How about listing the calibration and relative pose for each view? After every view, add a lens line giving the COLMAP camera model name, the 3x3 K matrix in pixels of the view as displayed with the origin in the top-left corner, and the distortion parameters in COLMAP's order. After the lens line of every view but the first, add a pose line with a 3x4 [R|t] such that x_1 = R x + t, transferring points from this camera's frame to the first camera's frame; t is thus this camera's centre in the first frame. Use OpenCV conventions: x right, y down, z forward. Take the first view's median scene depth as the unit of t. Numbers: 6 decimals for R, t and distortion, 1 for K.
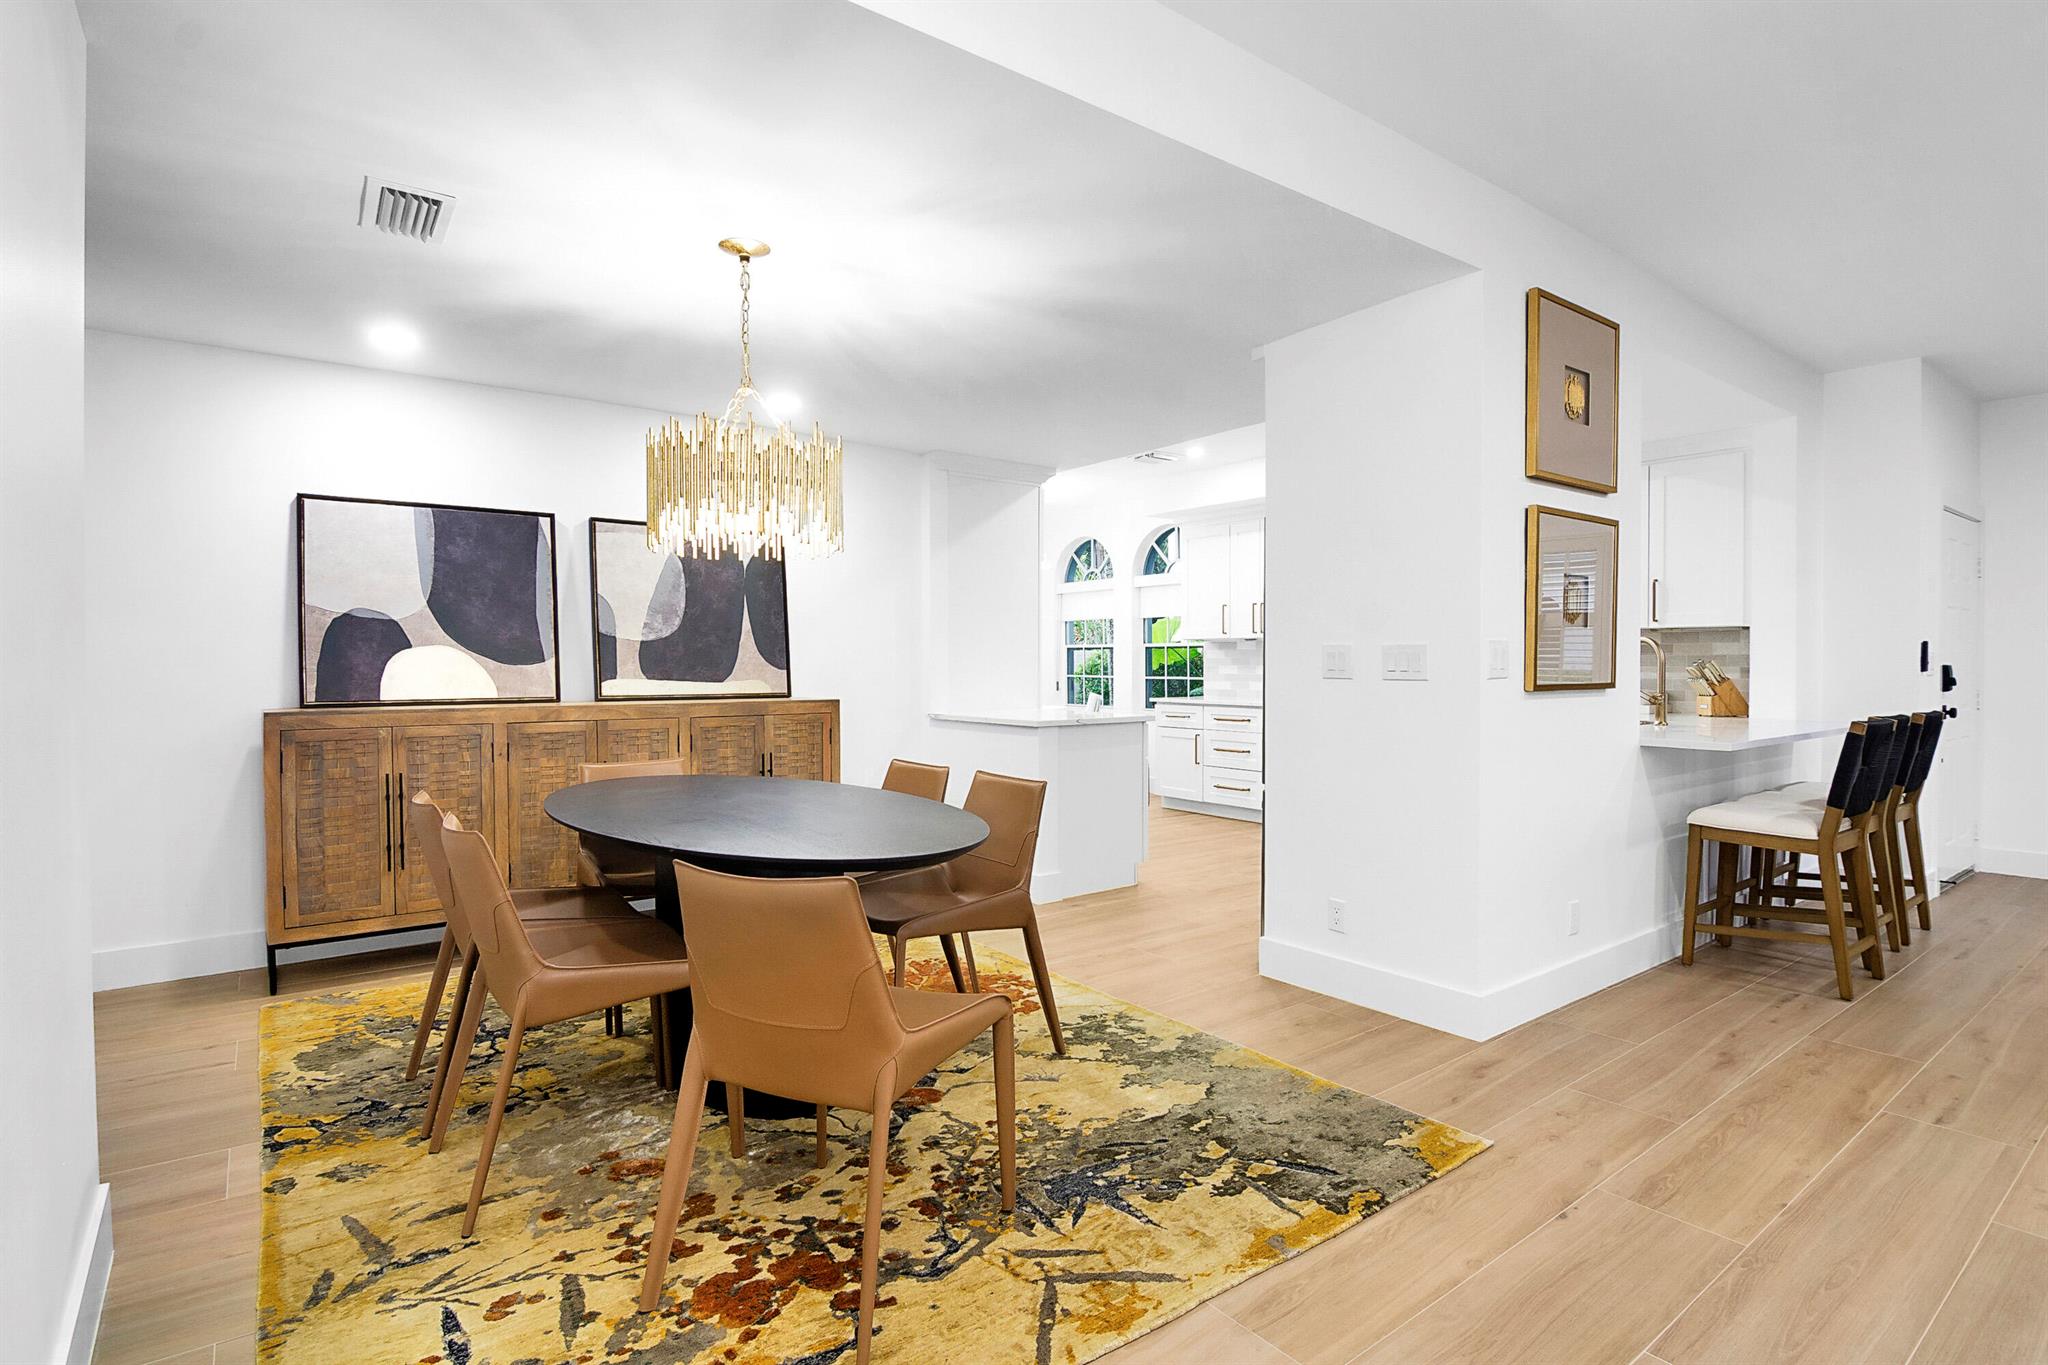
lens RADIAL K [[1006.2, 0, 1037.6], [0, 1006.2, 697.5], [0, 0, 1]] dist [0.001088, -0.000243]
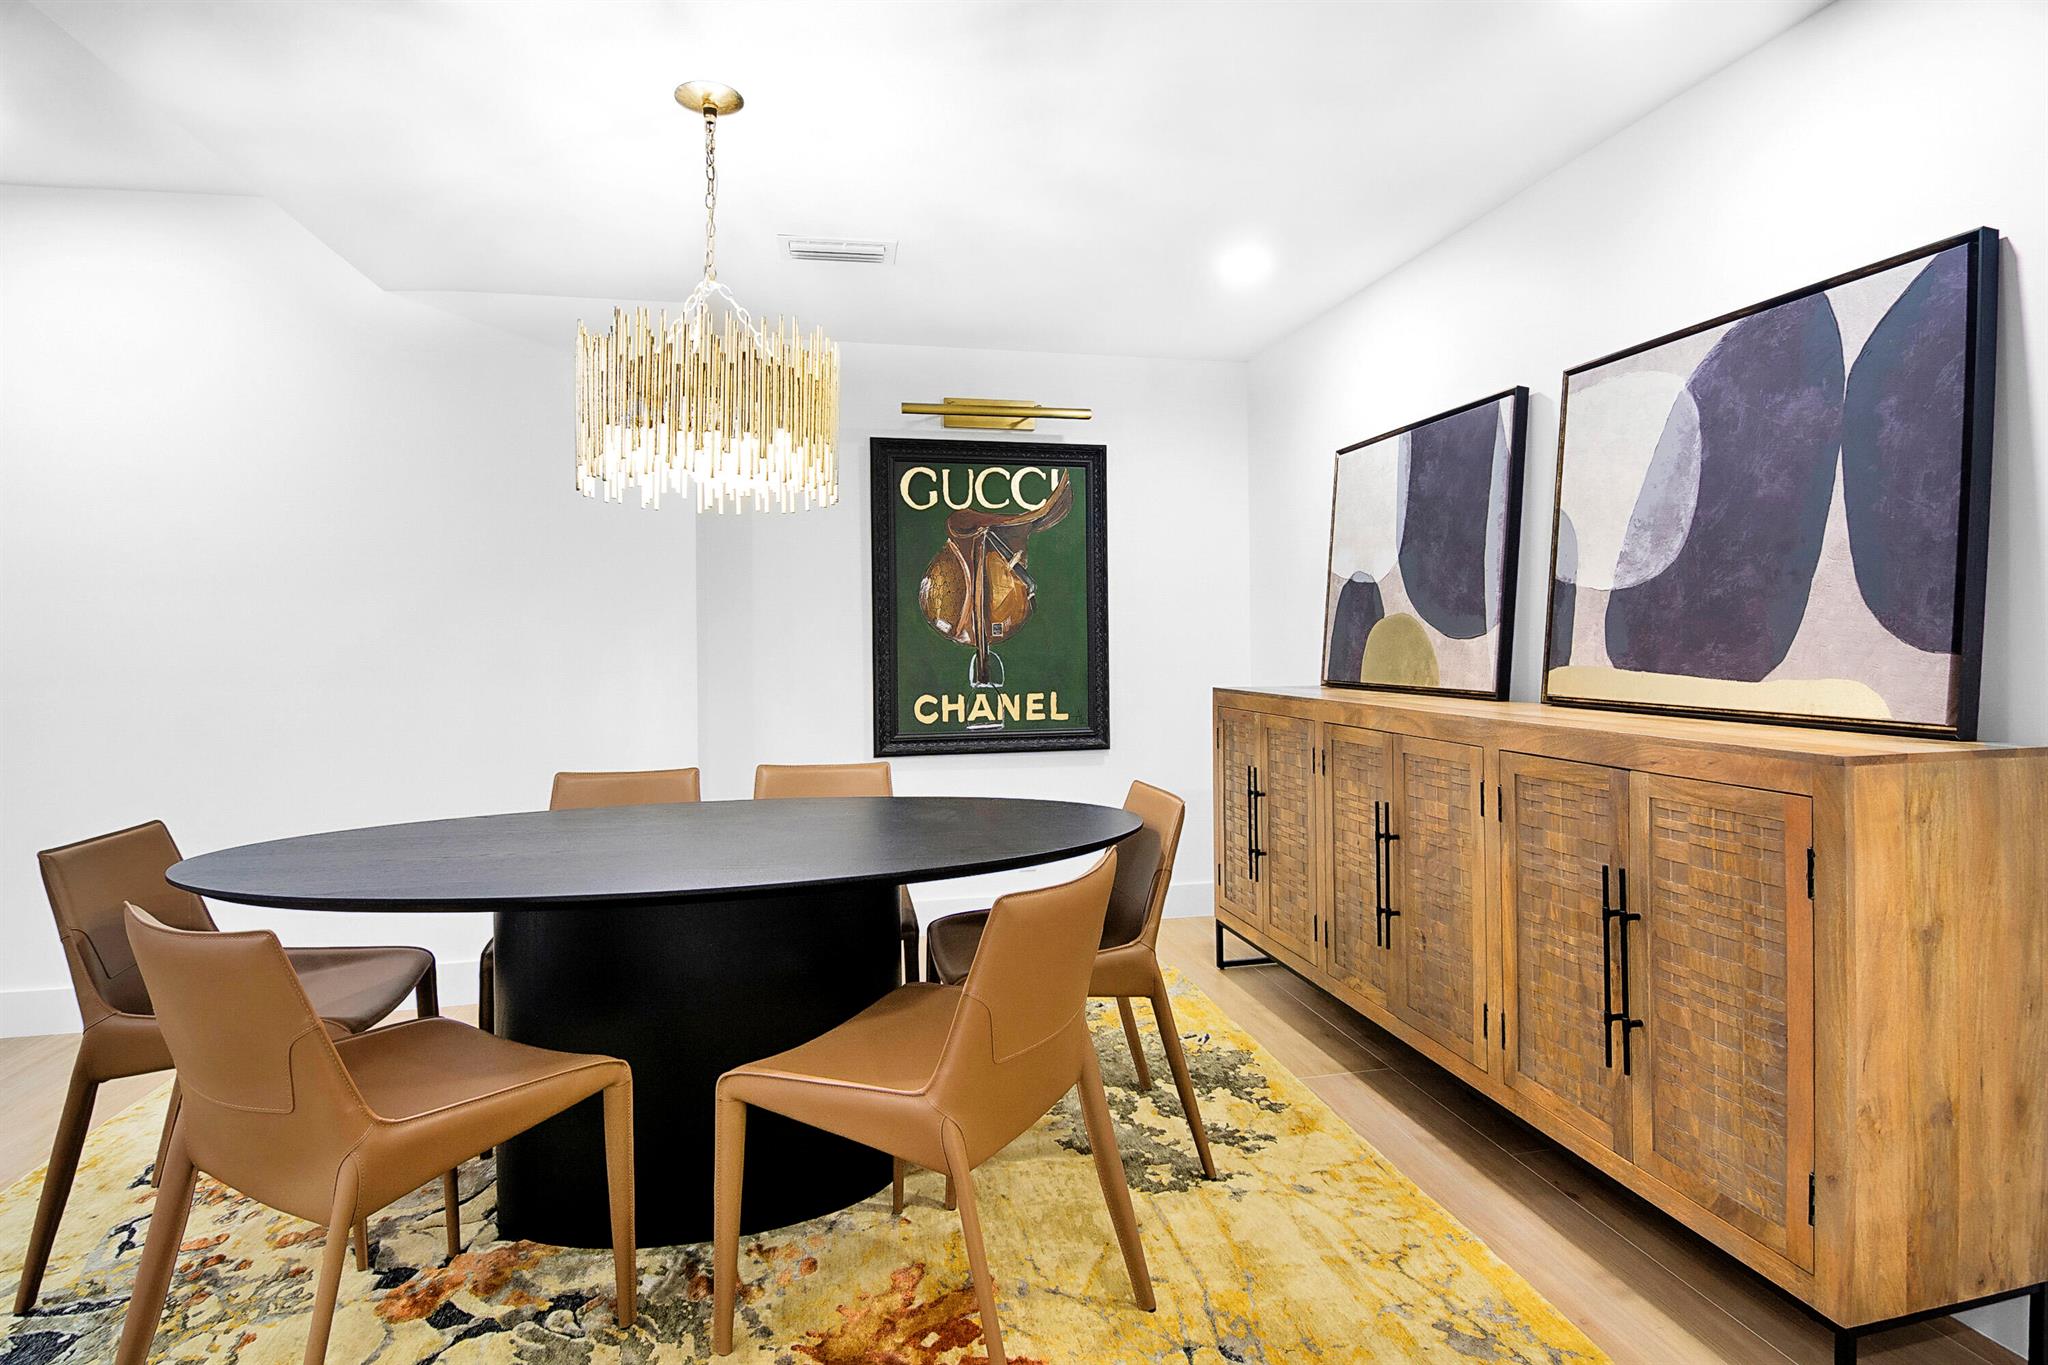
lens RADIAL K [[1026.7, 0, 1022.8], [0, 1026.7, 636.5], [0, 0, 1]] dist [-0.001069, -0.000128]
pose [[-0.434287, 0.007617, -0.900742, 0.190302], [-0.010136, 0.999860, 0.013342, -0.037265], [0.900718, 0.014924, -0.434149, 0.963984]]
